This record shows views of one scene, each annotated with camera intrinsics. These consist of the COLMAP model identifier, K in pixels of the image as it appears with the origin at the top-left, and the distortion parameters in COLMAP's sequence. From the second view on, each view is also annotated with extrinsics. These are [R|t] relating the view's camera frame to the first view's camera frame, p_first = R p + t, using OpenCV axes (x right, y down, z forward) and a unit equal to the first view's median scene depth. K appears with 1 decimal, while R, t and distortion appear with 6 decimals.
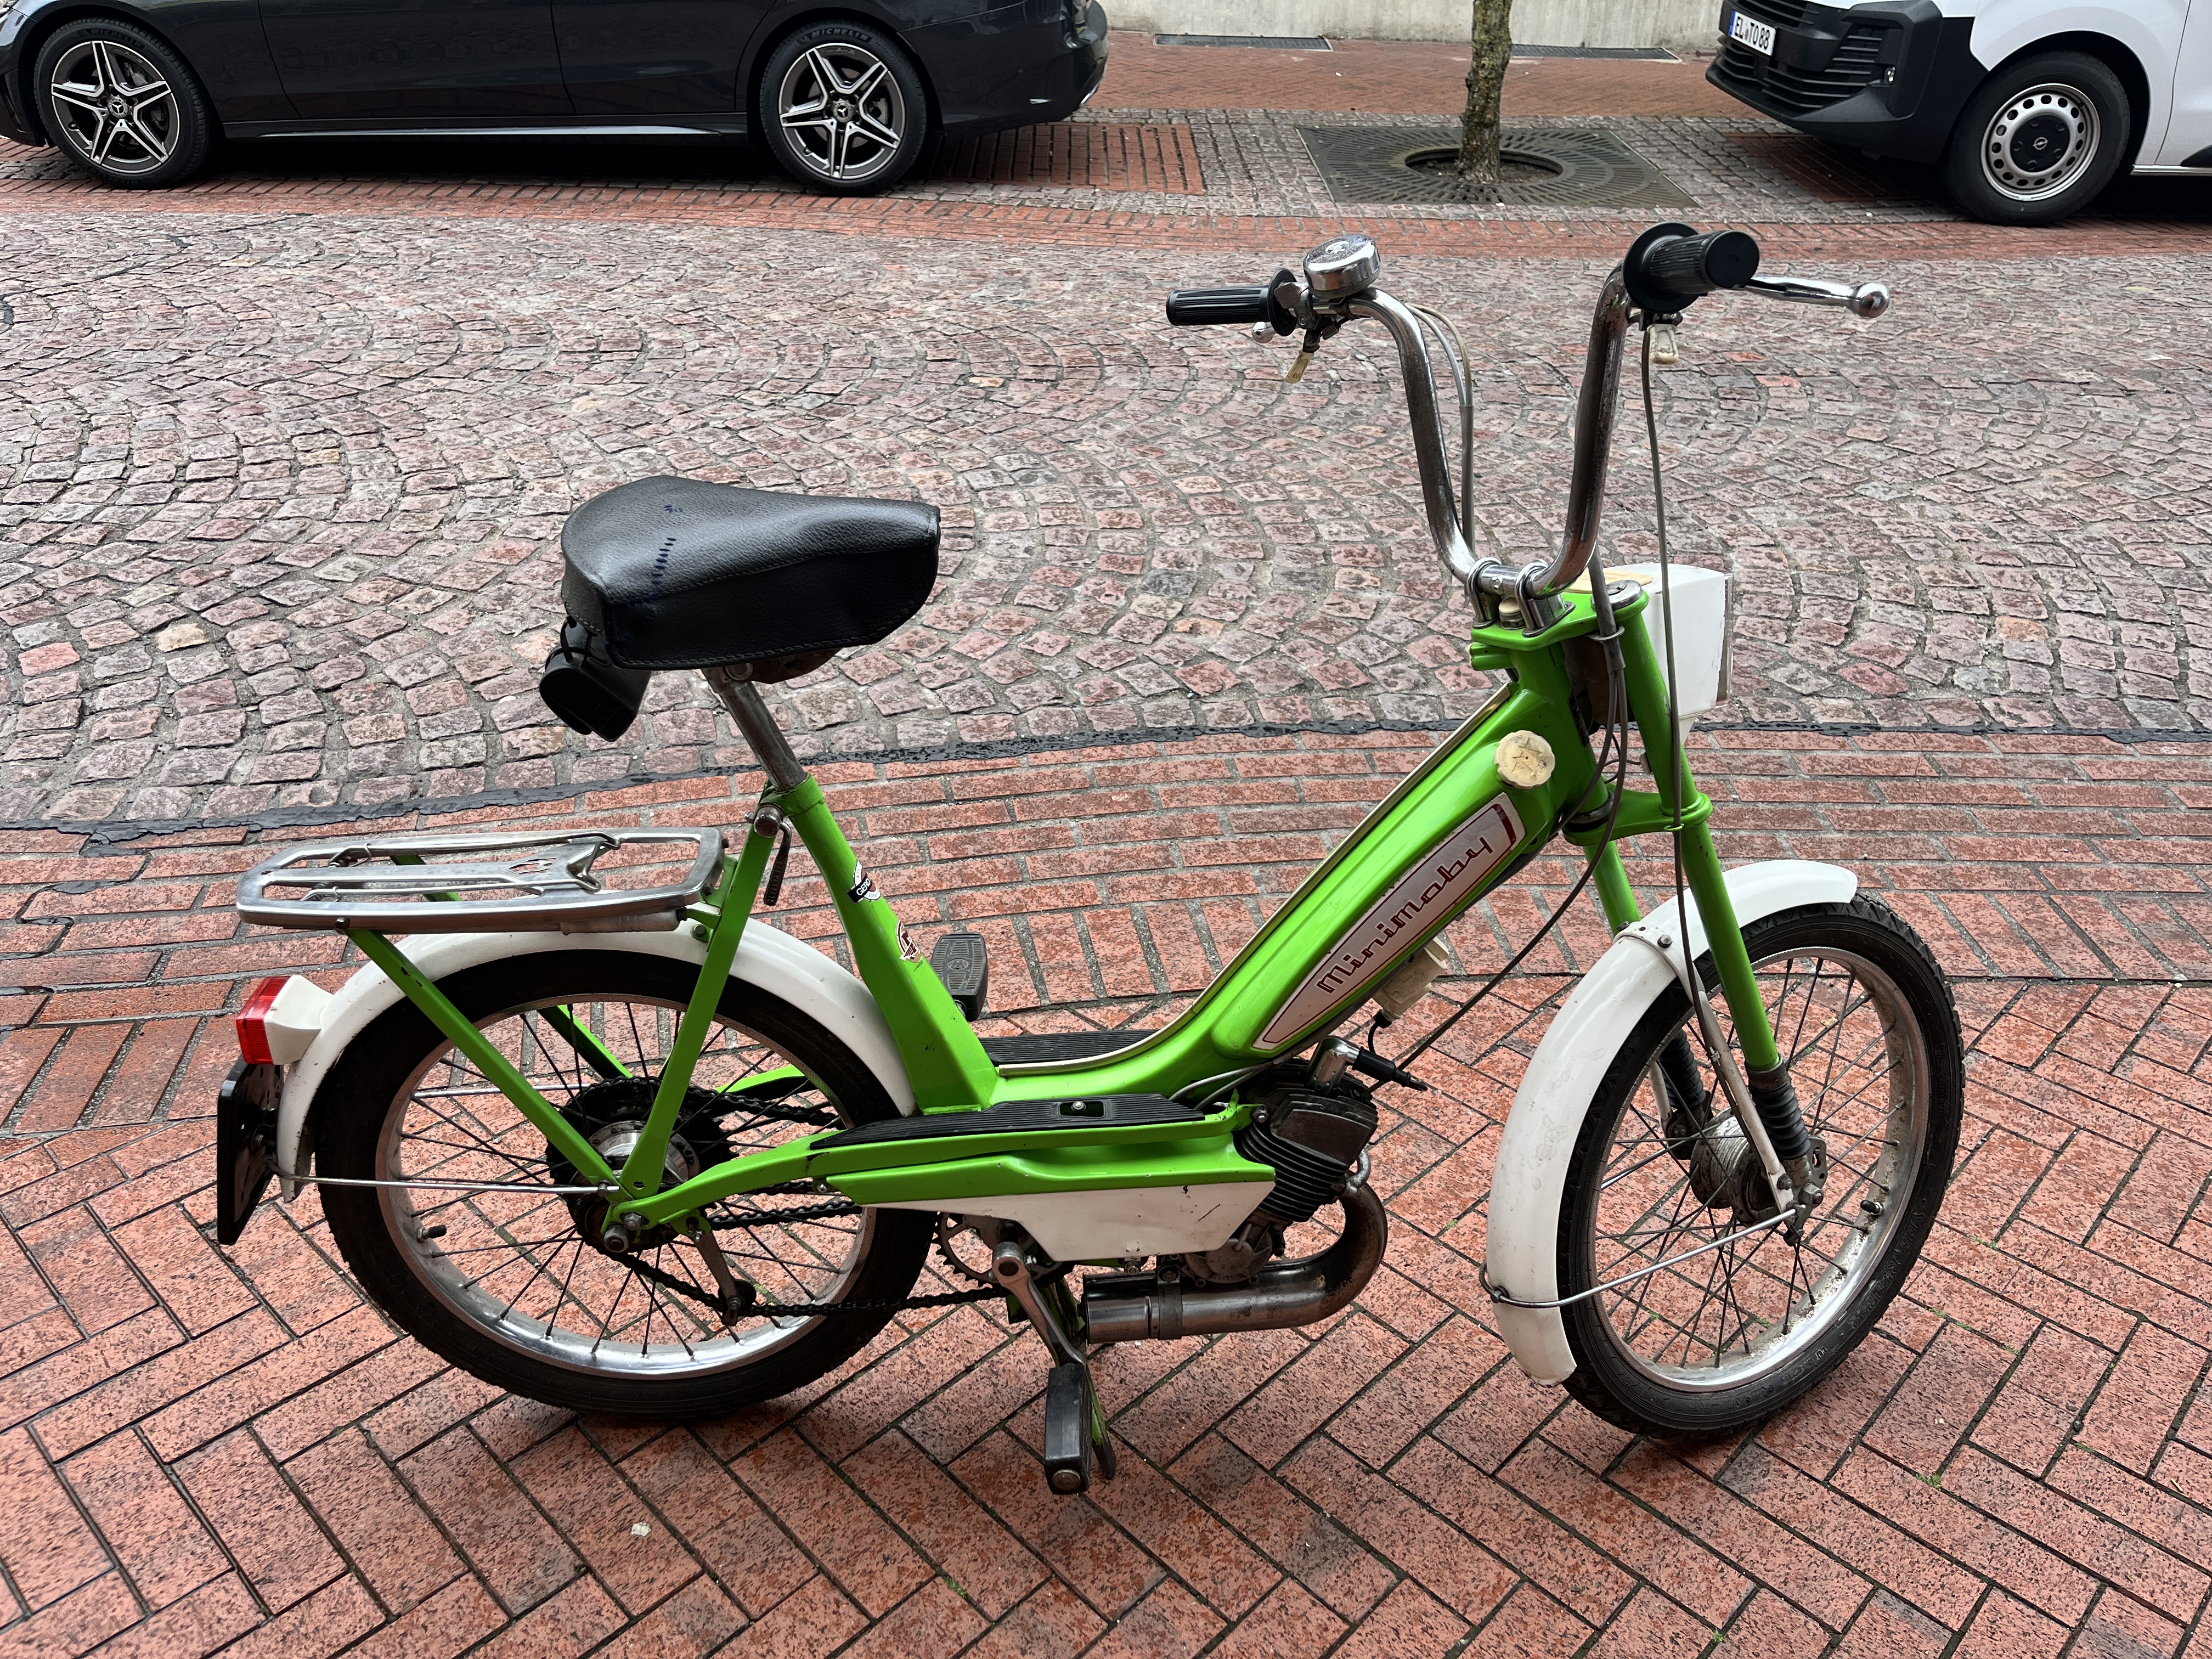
lens RADIAL K [[1684.2, 0, 1097.1], [0, 1684.2, 837.5], [0, 0, 1]] dist [0.062298, -0.088570]
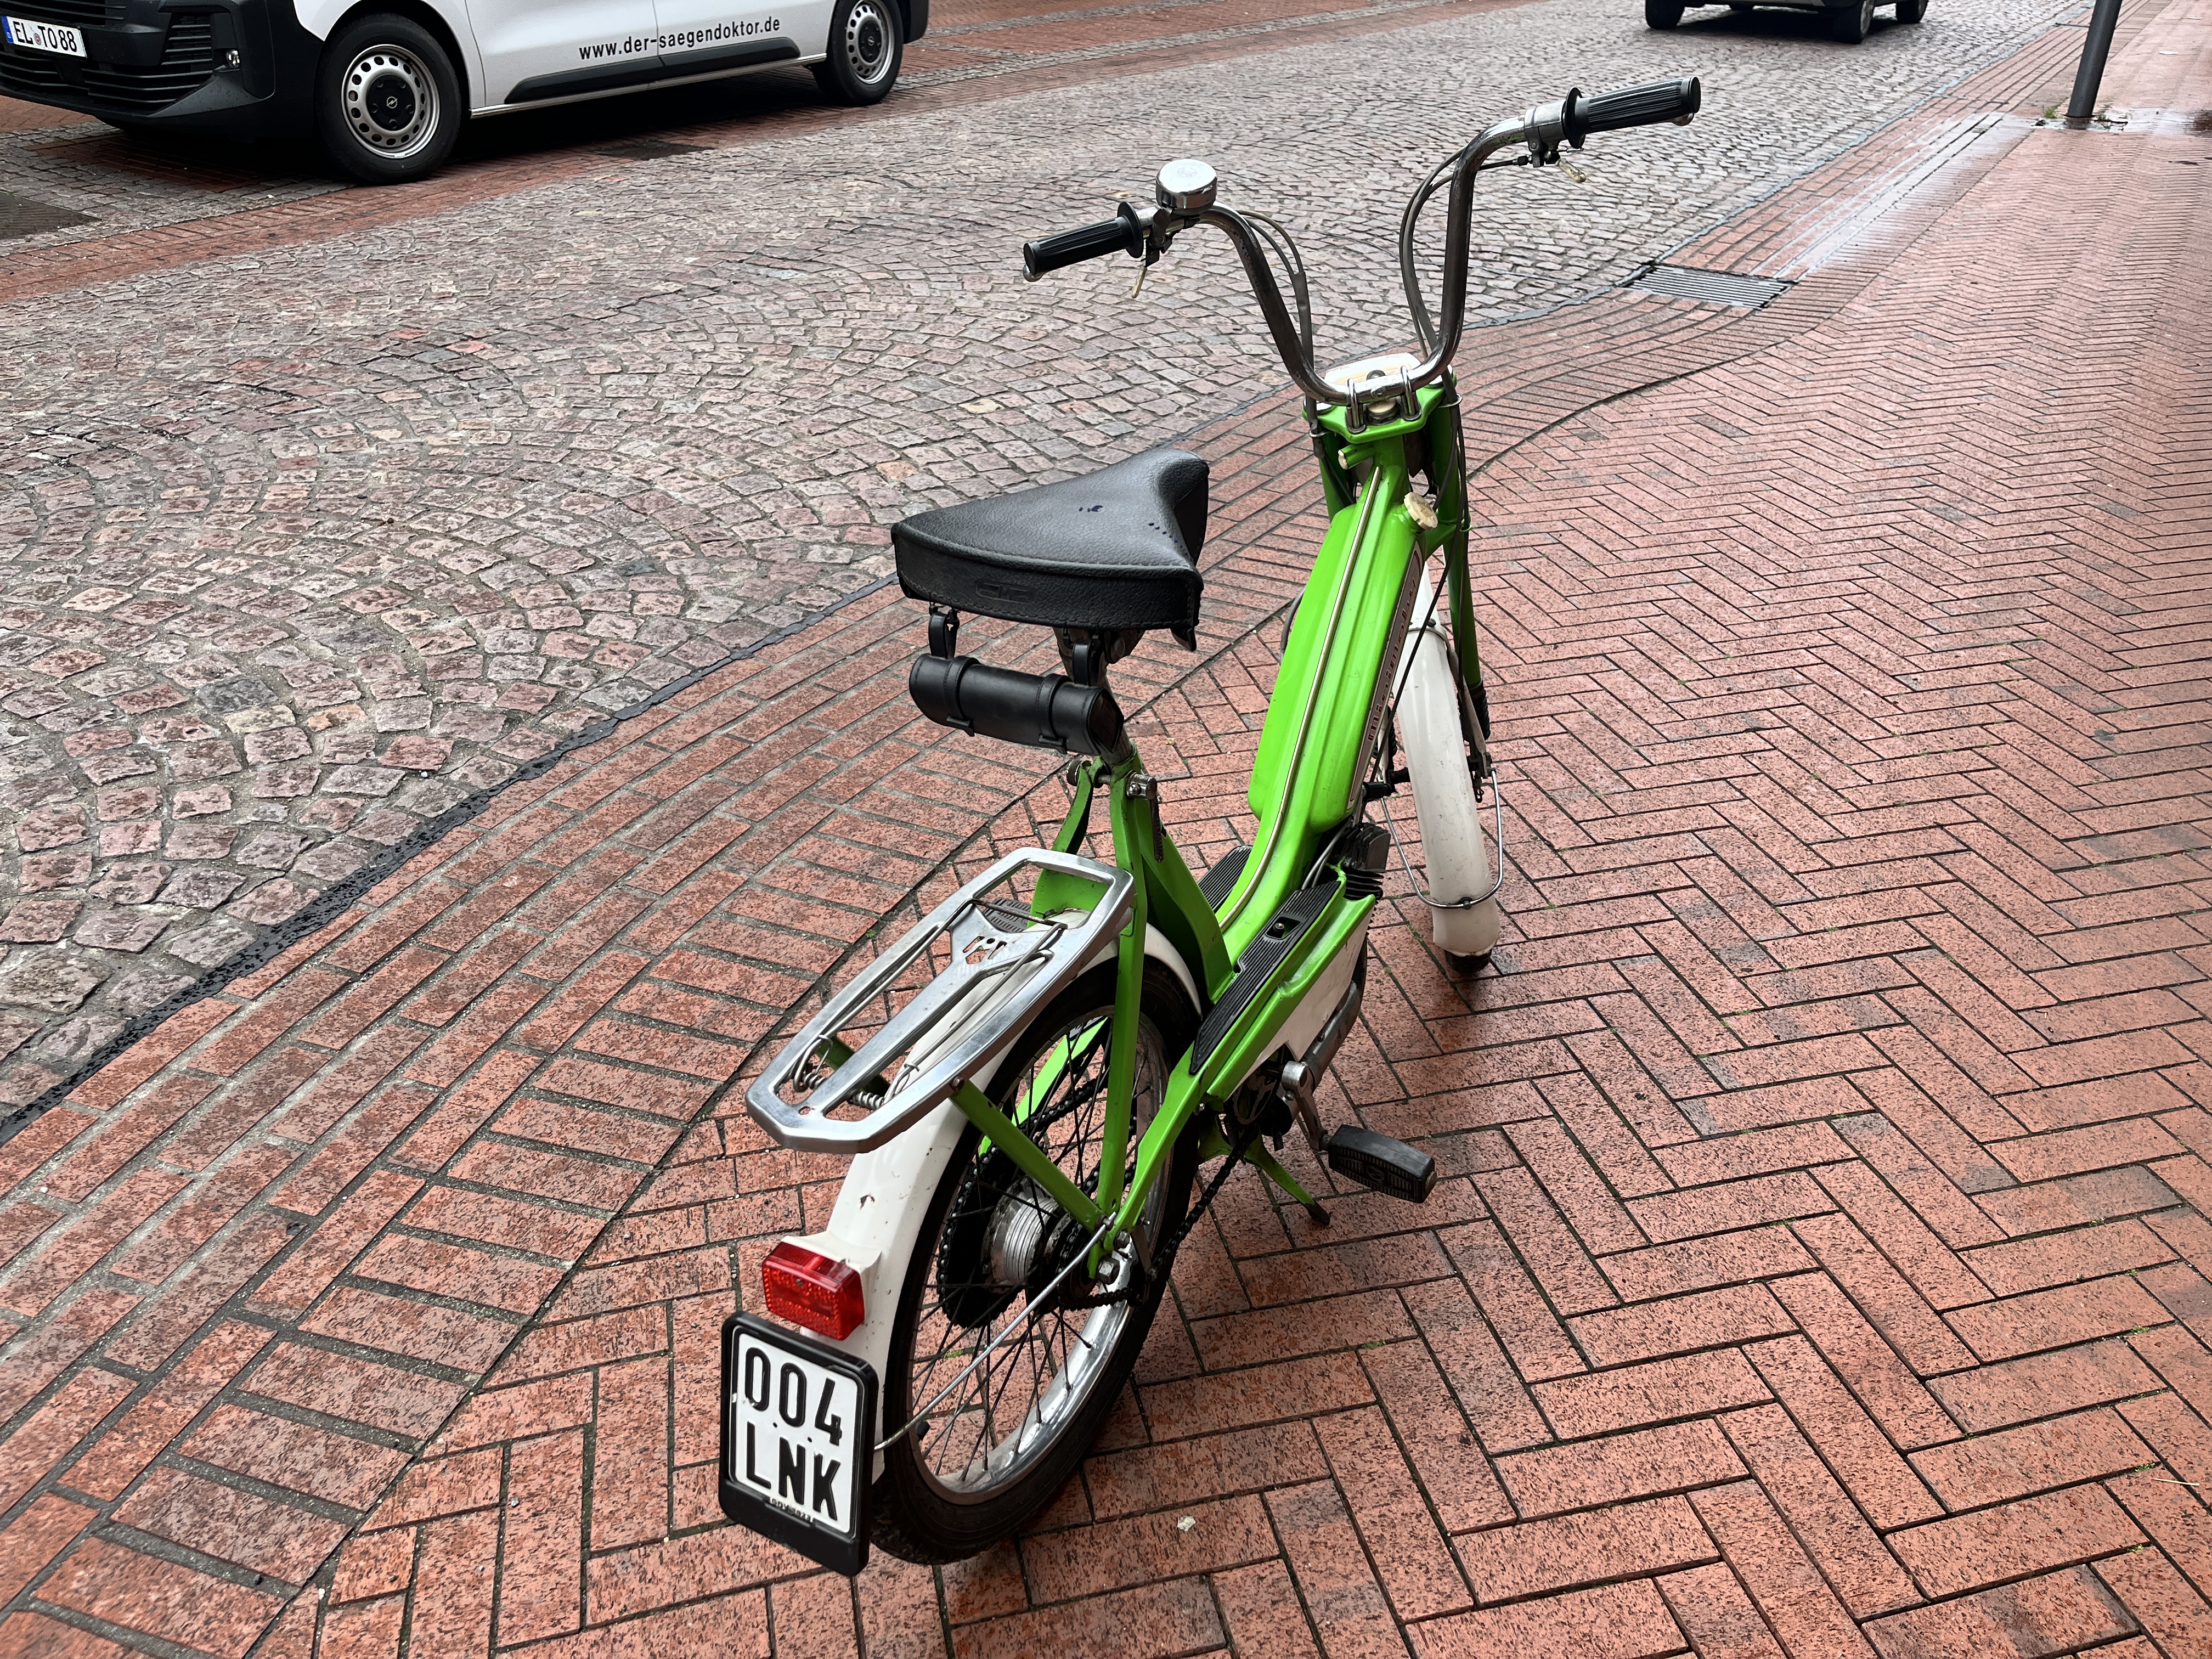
lens RADIAL K [[1684.2, 0, 1106.2], [0, 1684.2, 834.4], [0, 0, 1]] dist [0.062298, -0.088570]
pose [[0.533488, -0.435734, 0.724932, -0.367727], [0.429217, 0.878000, 0.211871, -0.080391], [-0.728810, 0.198123, 0.655426, 0.128110]]
